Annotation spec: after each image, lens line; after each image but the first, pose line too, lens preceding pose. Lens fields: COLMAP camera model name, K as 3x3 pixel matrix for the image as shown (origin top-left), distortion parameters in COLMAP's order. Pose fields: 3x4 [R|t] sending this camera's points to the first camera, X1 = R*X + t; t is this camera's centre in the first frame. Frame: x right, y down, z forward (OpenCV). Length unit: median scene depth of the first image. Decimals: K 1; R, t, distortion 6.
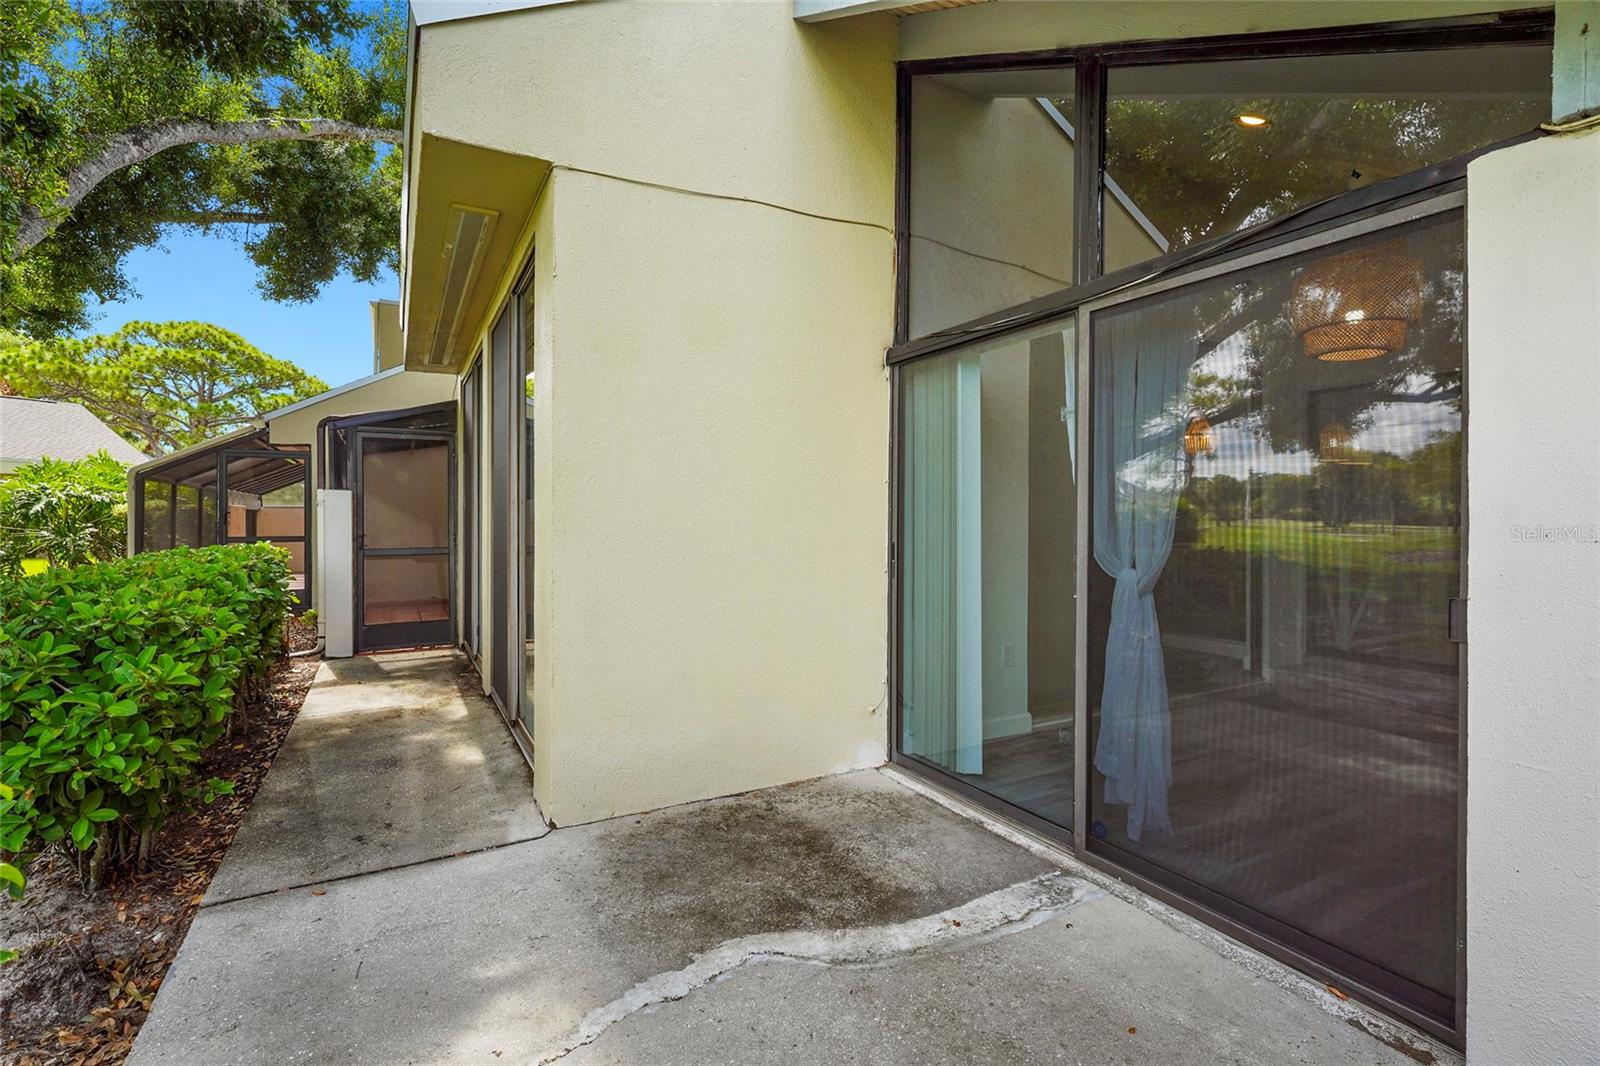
lens RADIAL K [[722.7, 0, 802.1], [0, 722.7, 523.5], [0, 0, 1]] dist [-0.004354, 0.001288]
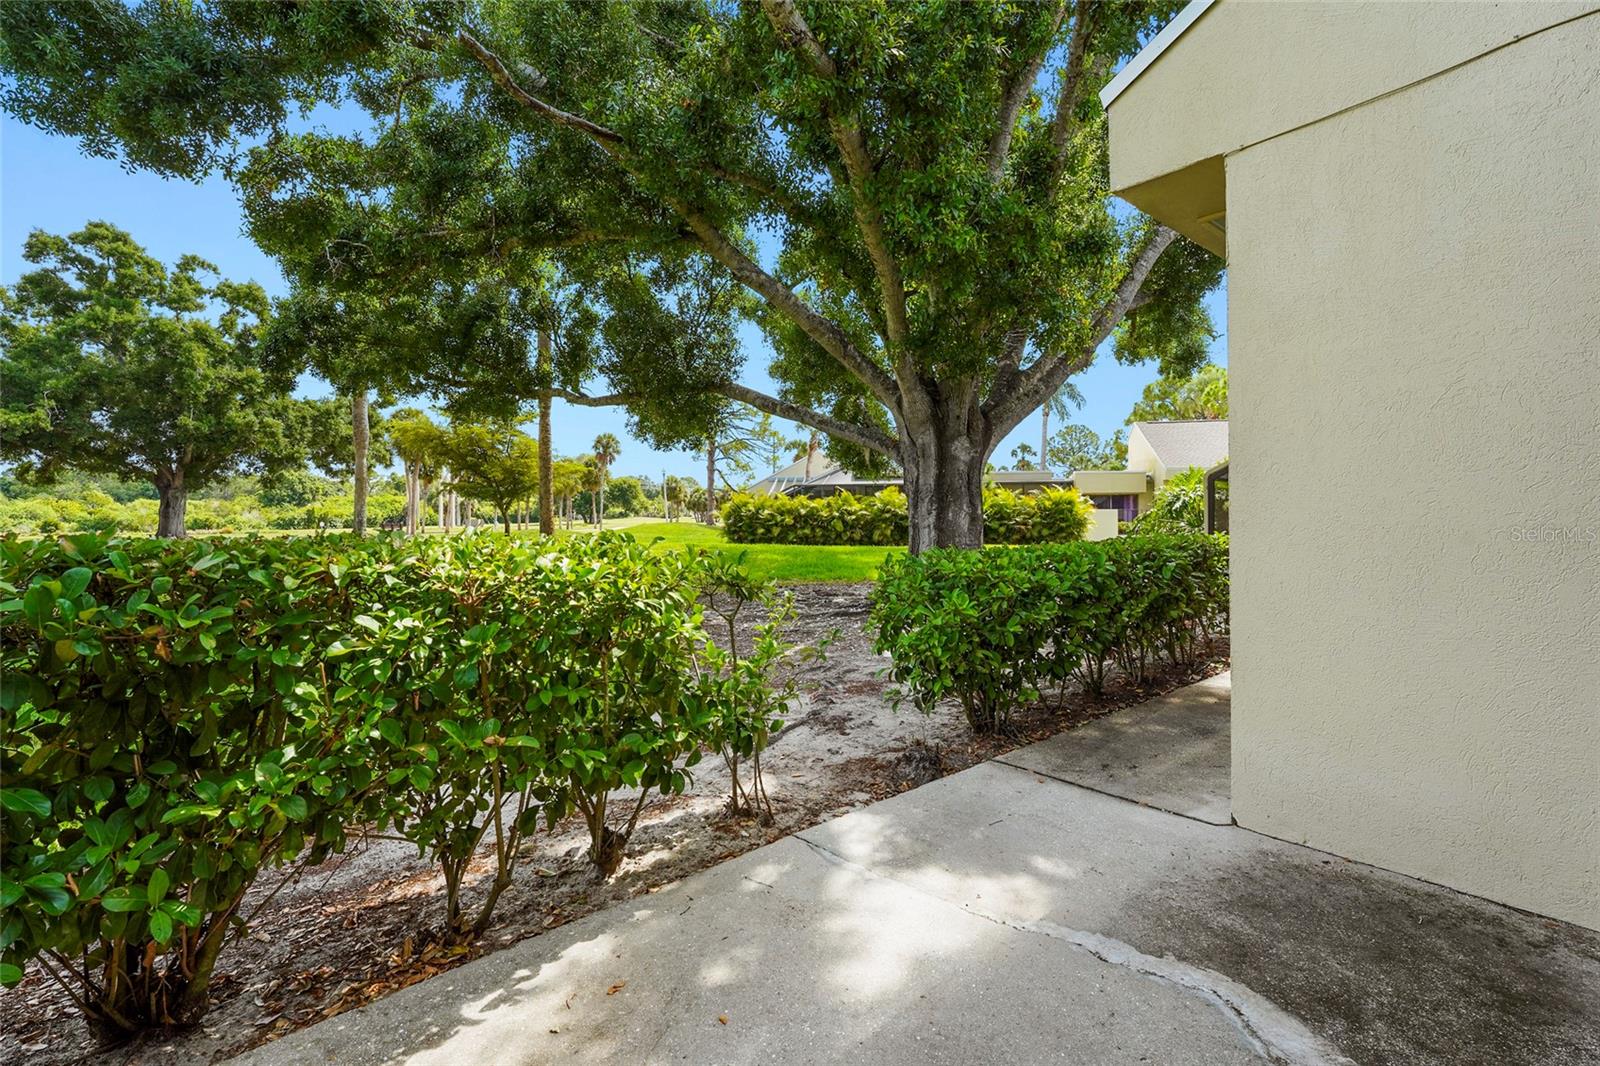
lens RADIAL K [[722.7, 0, 804.0], [0, 722.7, 525.9], [0, 0, 1]] dist [-0.004354, 0.001288]
pose [[0.196360, 0.009603, -0.980485, 0.563171], [0.003687, 0.999938, 0.010532, 0.000990], [0.980525, -0.005683, 0.196312, 0.256135]]
